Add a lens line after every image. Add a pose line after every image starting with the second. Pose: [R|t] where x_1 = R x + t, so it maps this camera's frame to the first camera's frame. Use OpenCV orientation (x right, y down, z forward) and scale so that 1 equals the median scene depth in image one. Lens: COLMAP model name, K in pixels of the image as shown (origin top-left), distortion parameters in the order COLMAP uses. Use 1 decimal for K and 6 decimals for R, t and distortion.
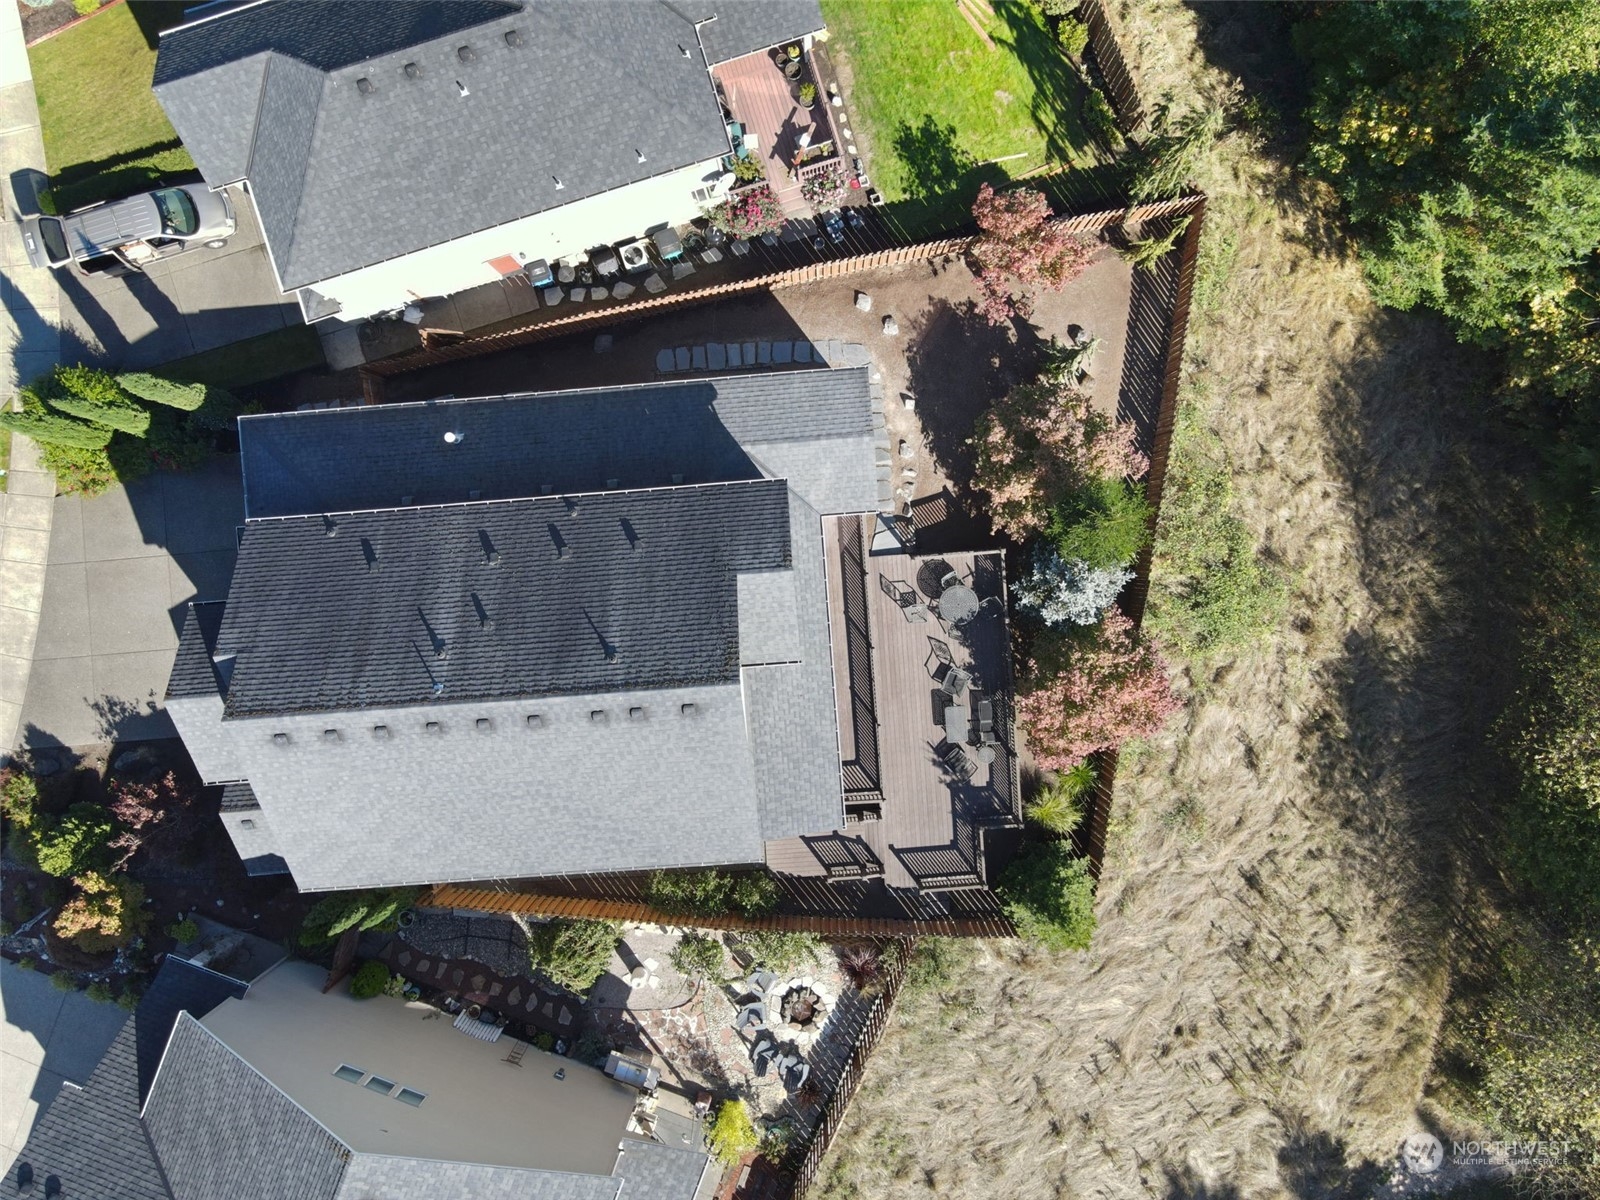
lens RADIAL K [[1163.6, 0, 800.0], [0, 1163.6, 600.0], [0, 0, 1]] dist [-0.003406, 0.009623]
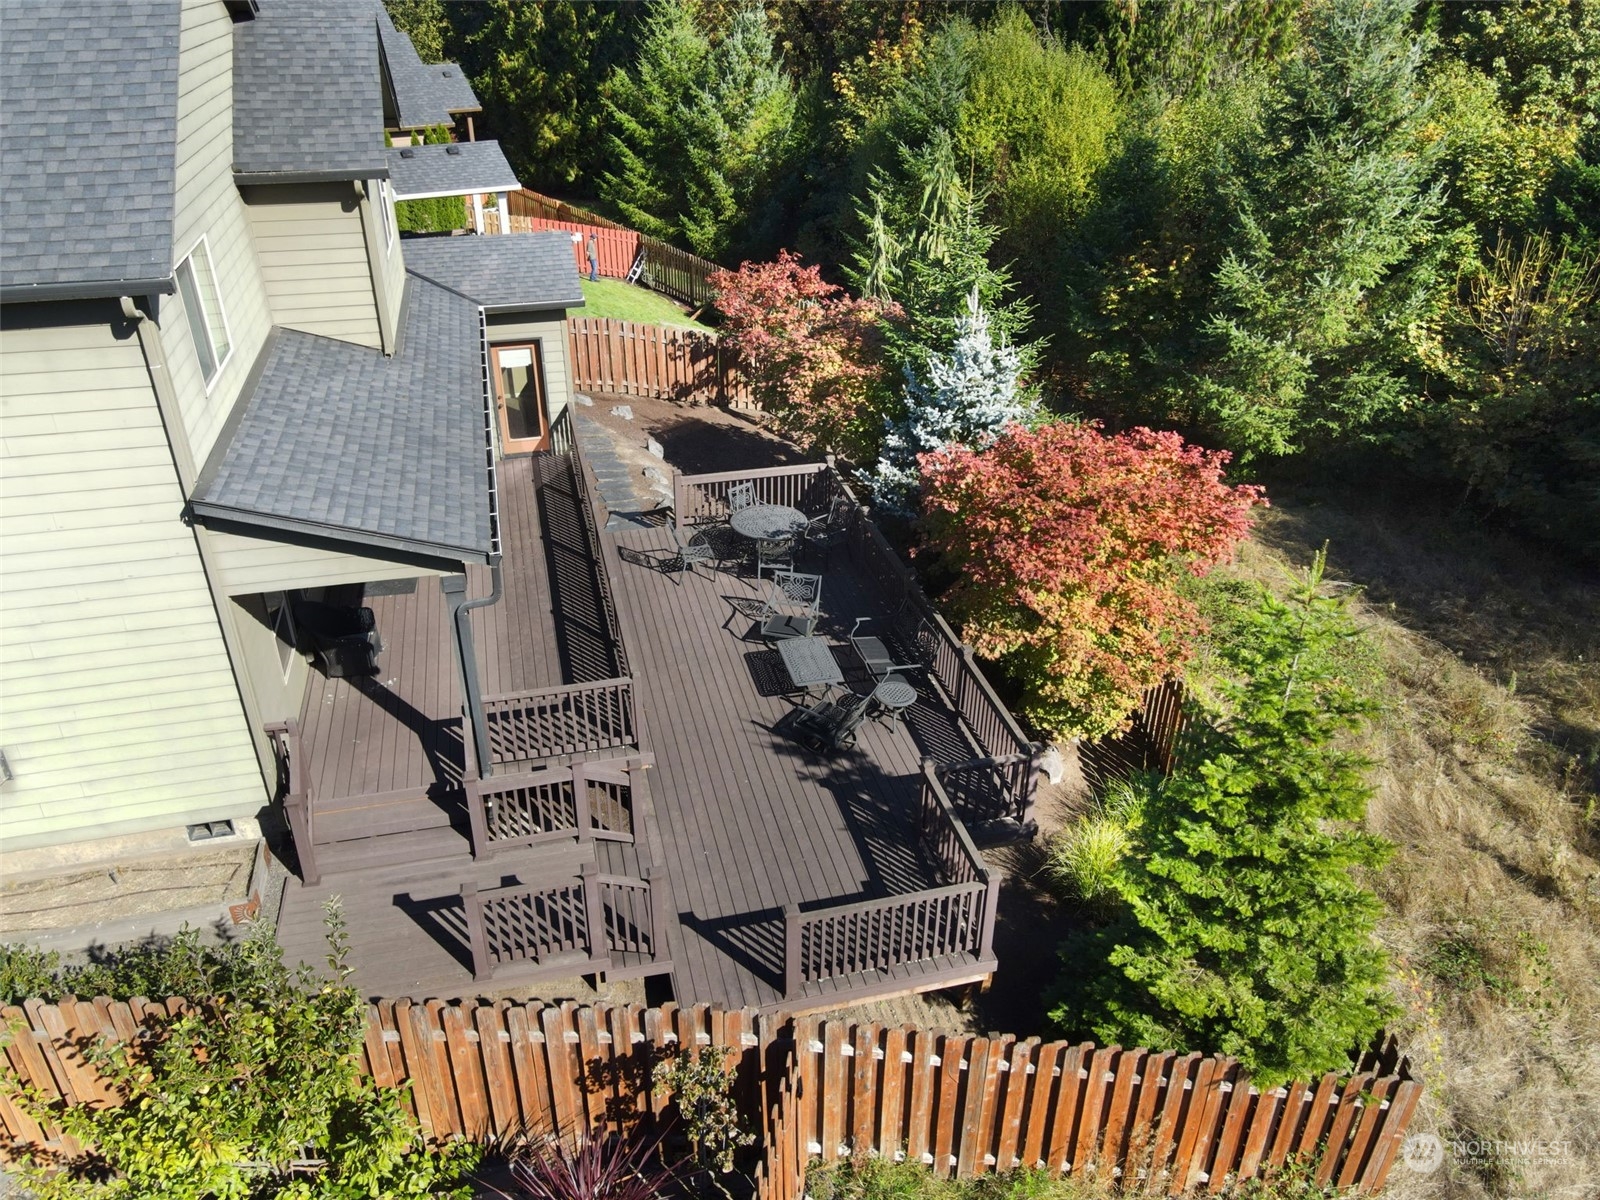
lens RADIAL K [[1163.6, 0, 800.0], [0, 1163.6, 600.0], [0, 0, 1]] dist [-0.003406, 0.009623]
pose [[0.985224, -0.082812, 0.149917, 0.068522], [0.171068, 0.433528, -0.884754, 0.469185], [0.008275, 0.897327, 0.441289, 0.784033]]
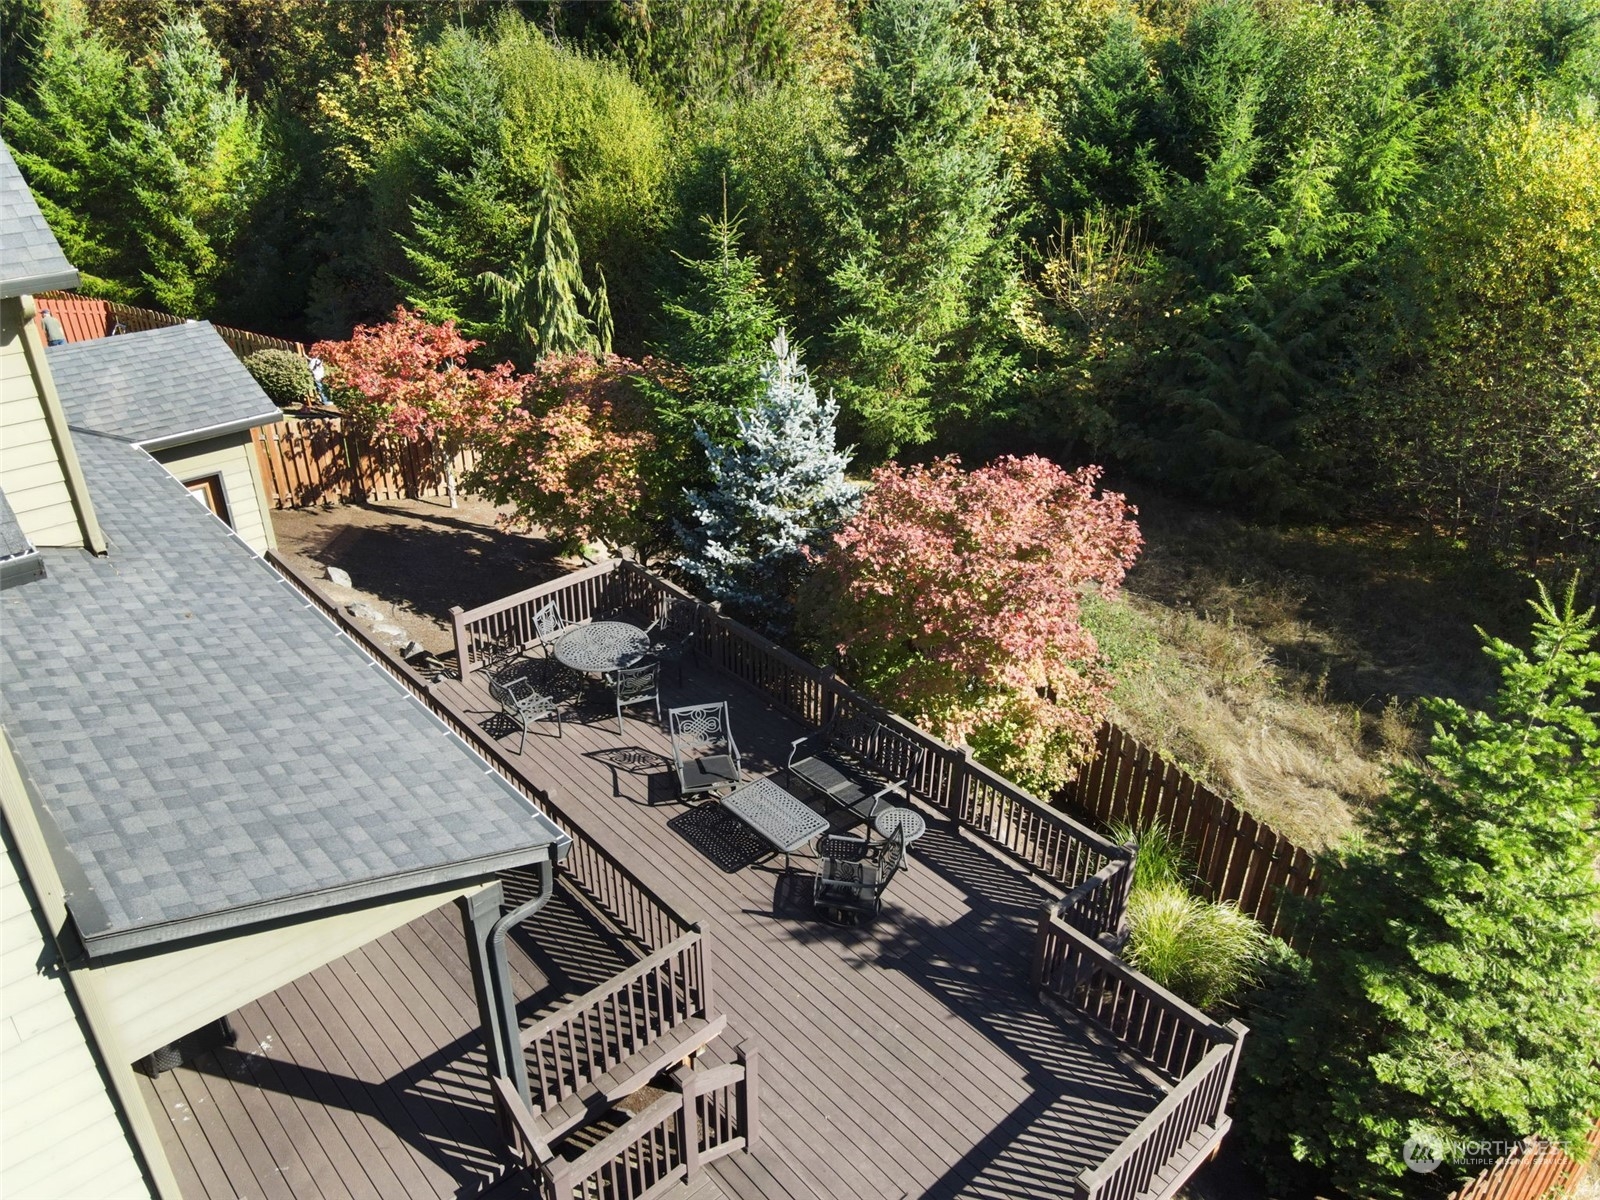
lens RADIAL K [[1175.8, 0, 803.8], [0, 1175.8, 577.5], [0, 0, 1]] dist [0.007397, 0.007878]
pose [[0.787473, -0.282547, 0.547772, -0.029508], [0.615684, 0.319329, -0.720390, 0.337366], [0.028625, 0.904542, 0.425423, 0.781435]]
